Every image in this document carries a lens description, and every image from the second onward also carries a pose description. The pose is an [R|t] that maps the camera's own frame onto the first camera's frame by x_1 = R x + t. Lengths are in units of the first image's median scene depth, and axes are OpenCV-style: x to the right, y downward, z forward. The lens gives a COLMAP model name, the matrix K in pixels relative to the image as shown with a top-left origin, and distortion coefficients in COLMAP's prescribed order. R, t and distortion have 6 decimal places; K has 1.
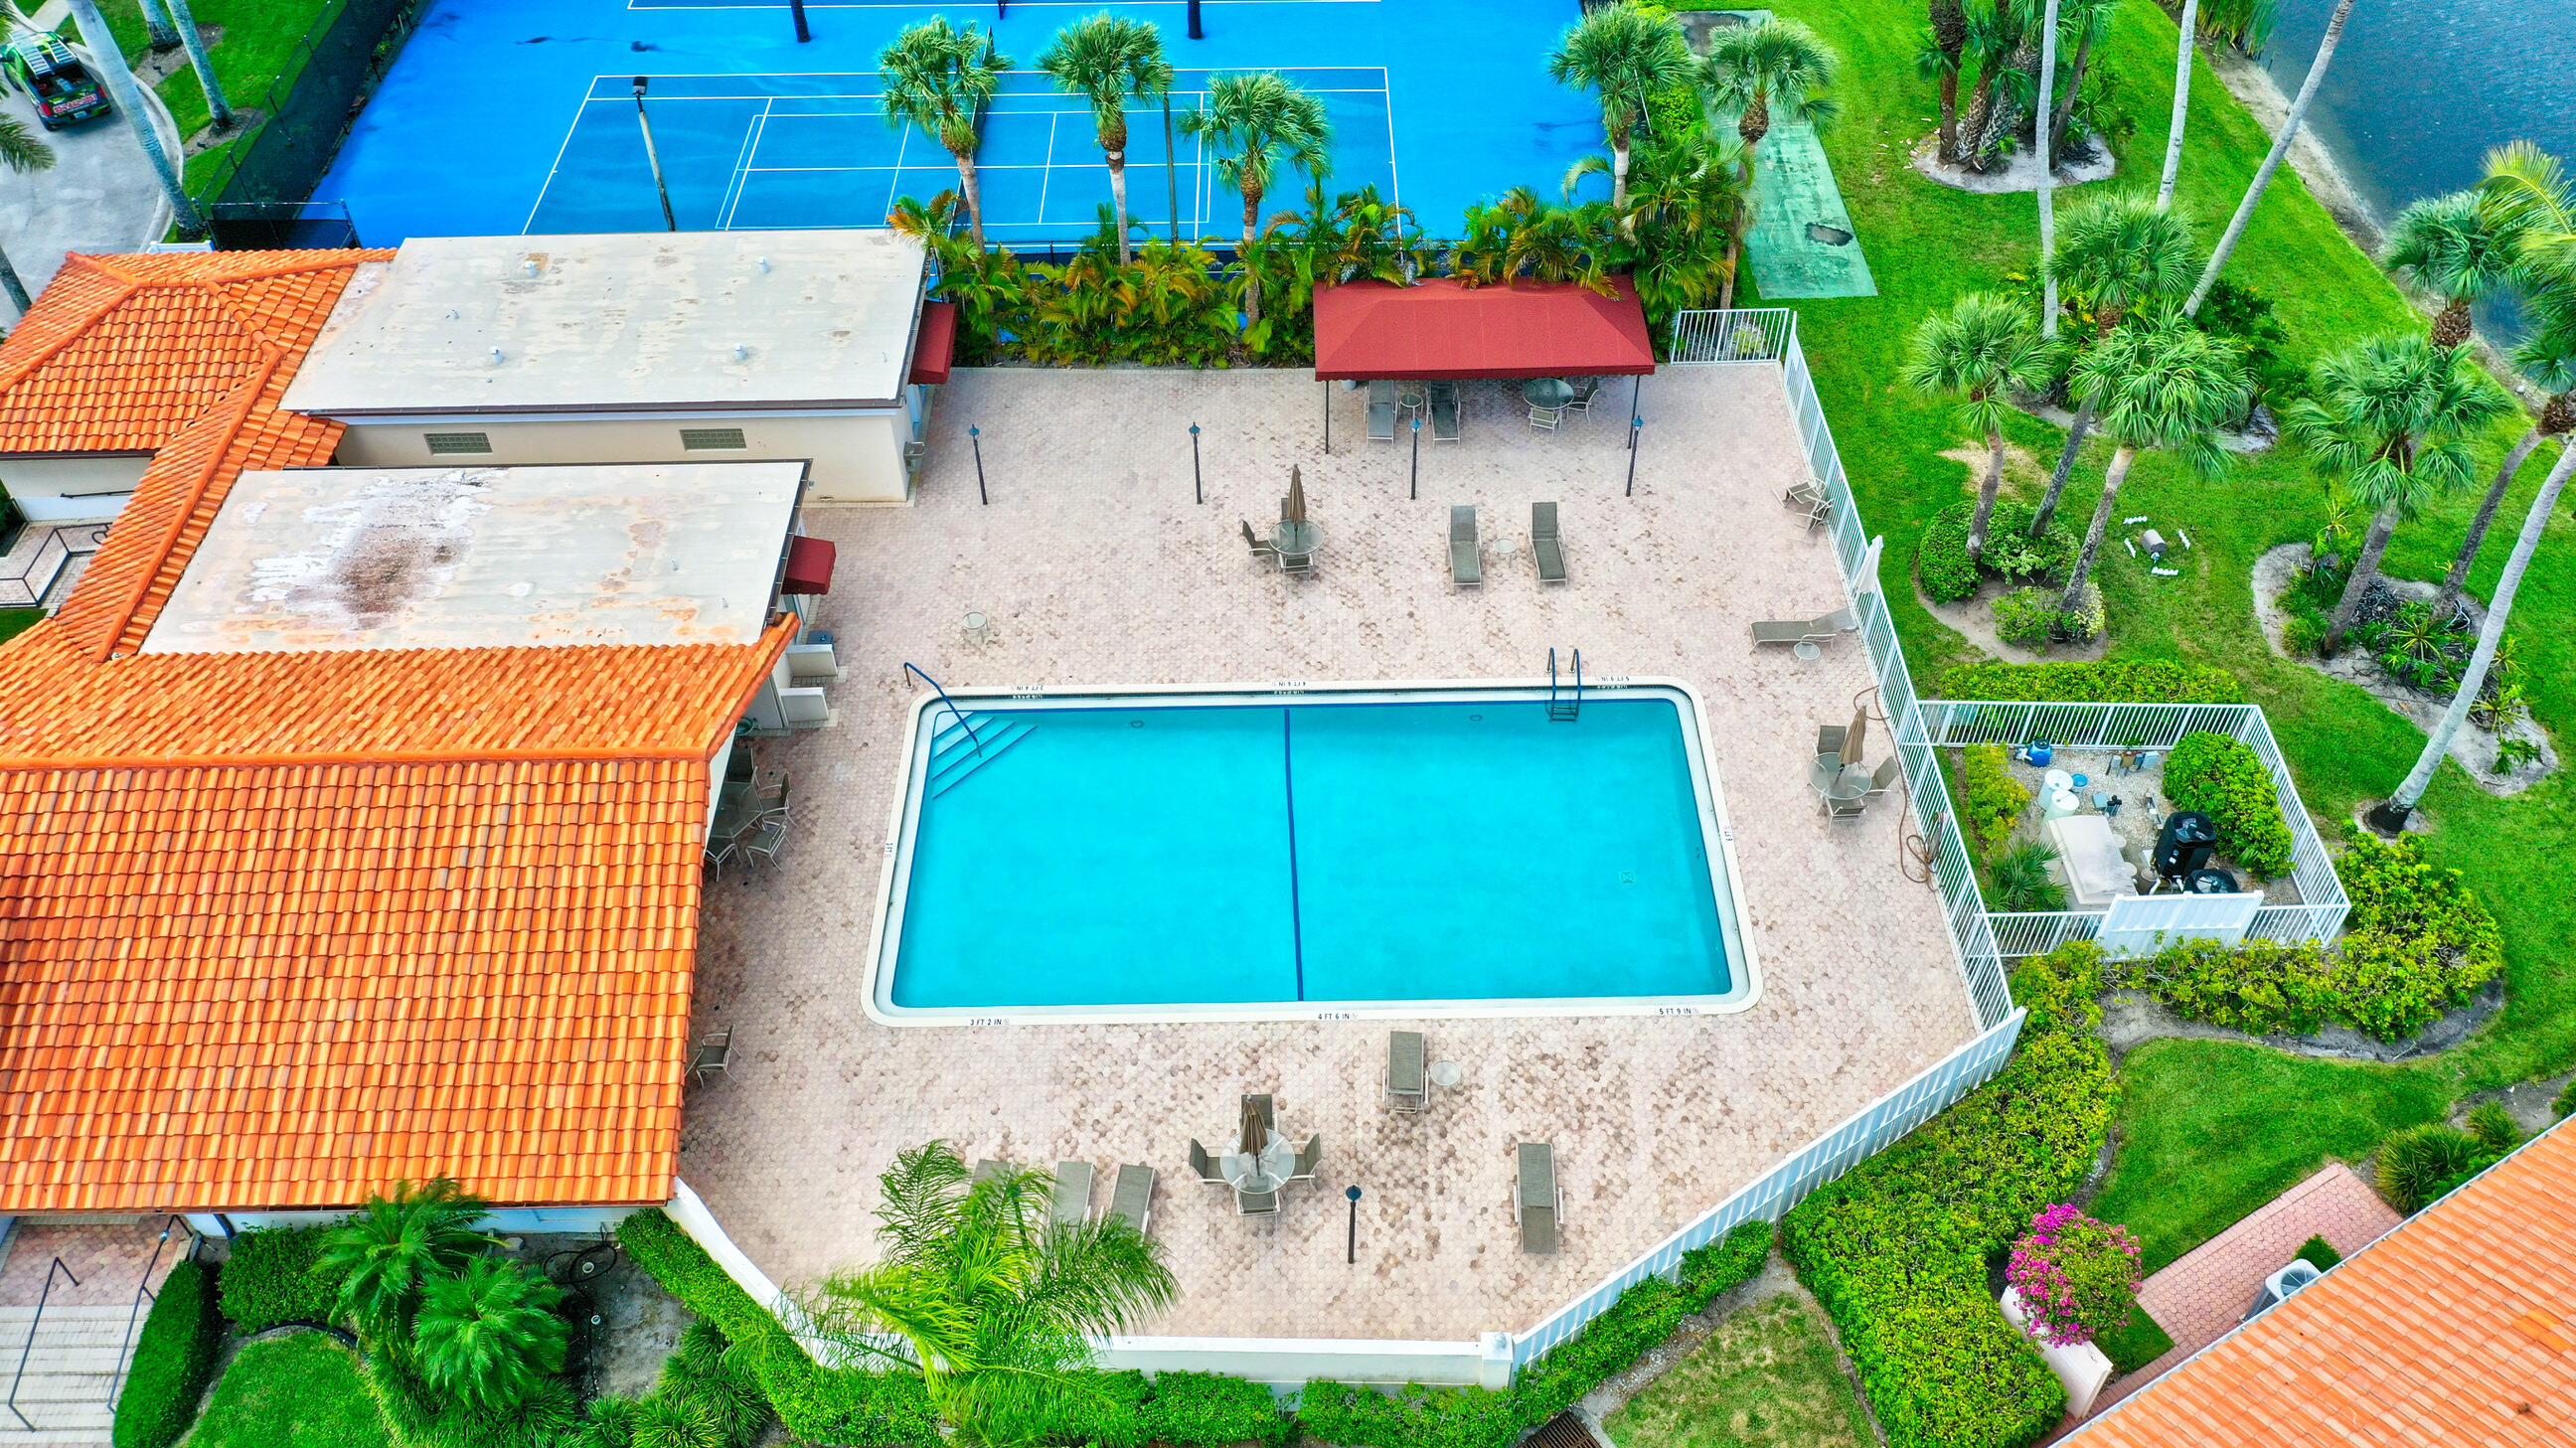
lens RADIAL K [[2081.2, 0, 1284.1], [0, 2081.2, 733.5], [0, 0, 1]] dist [0.011713, 0.001932]
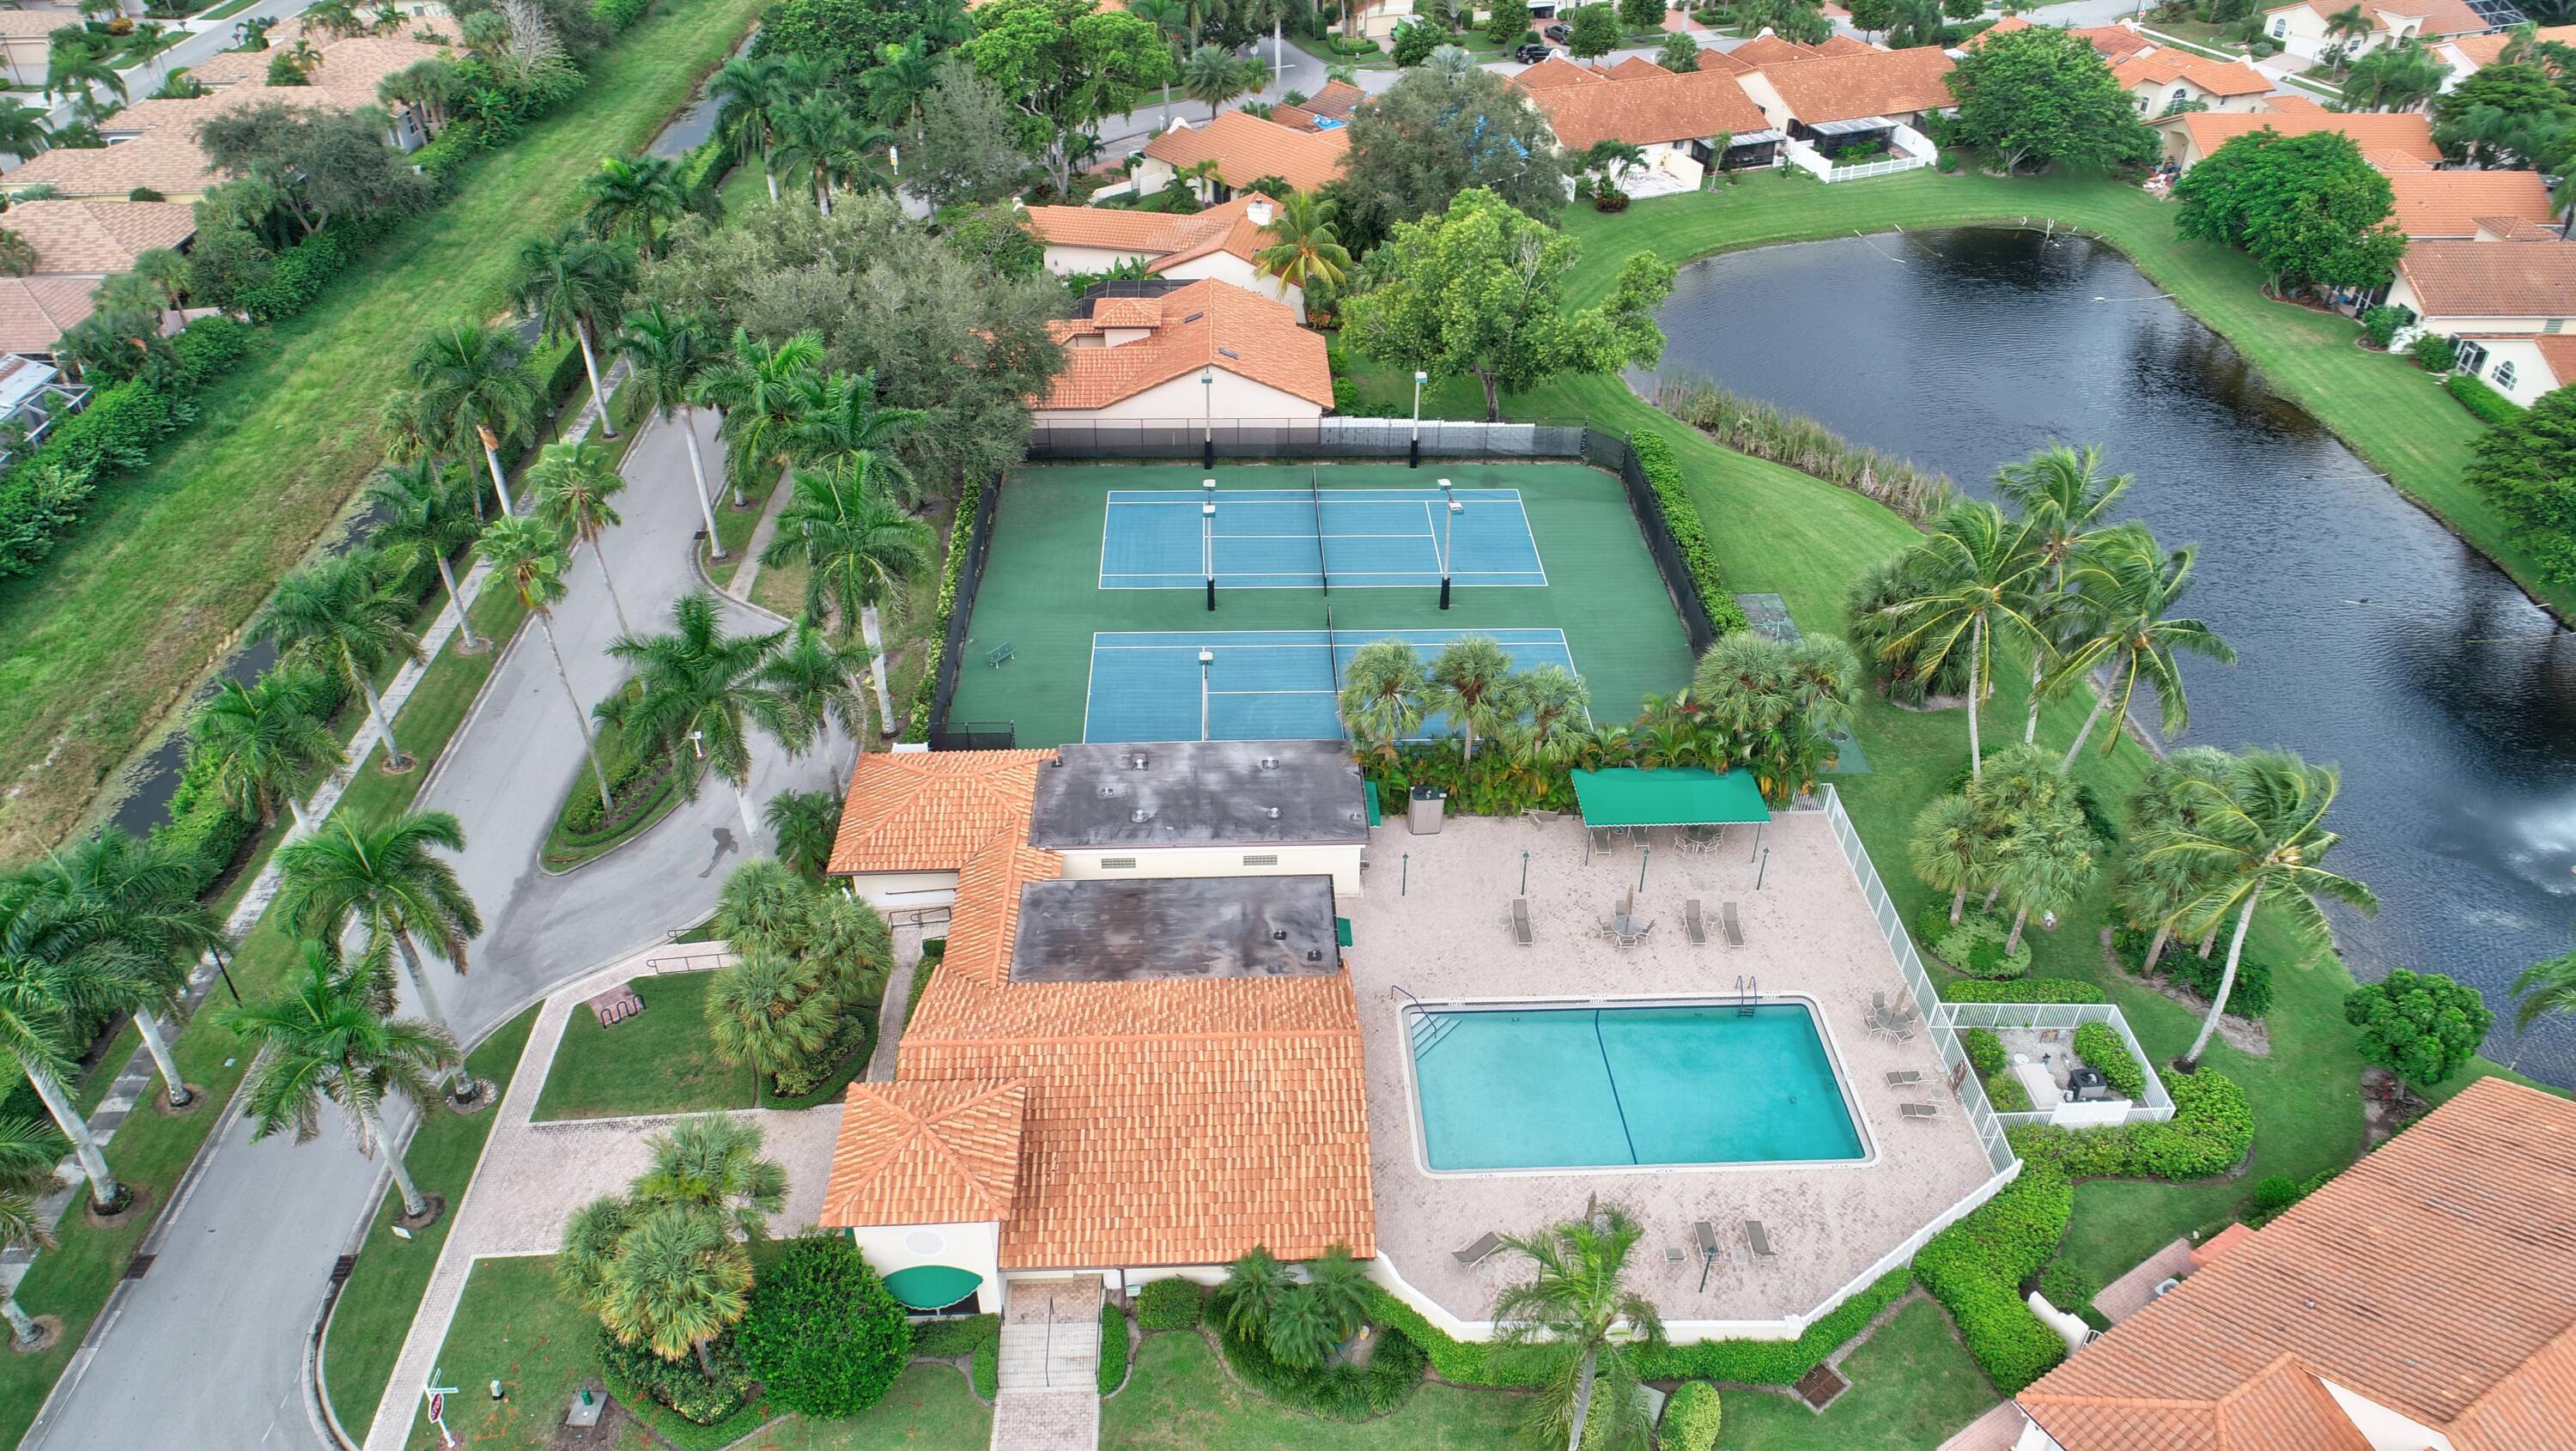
lens RADIAL K [[1816.3, 0, 1294.2], [0, 1816.3, 716.7], [0, 0, 1]] dist [-0.005008, -0.000582]
pose [[0.998542, 0.002808, 0.053914, -0.376036], [0.007014, 0.983434, -0.181129, 0.022825], [-0.053529, 0.181243, 0.981980, -0.640799]]
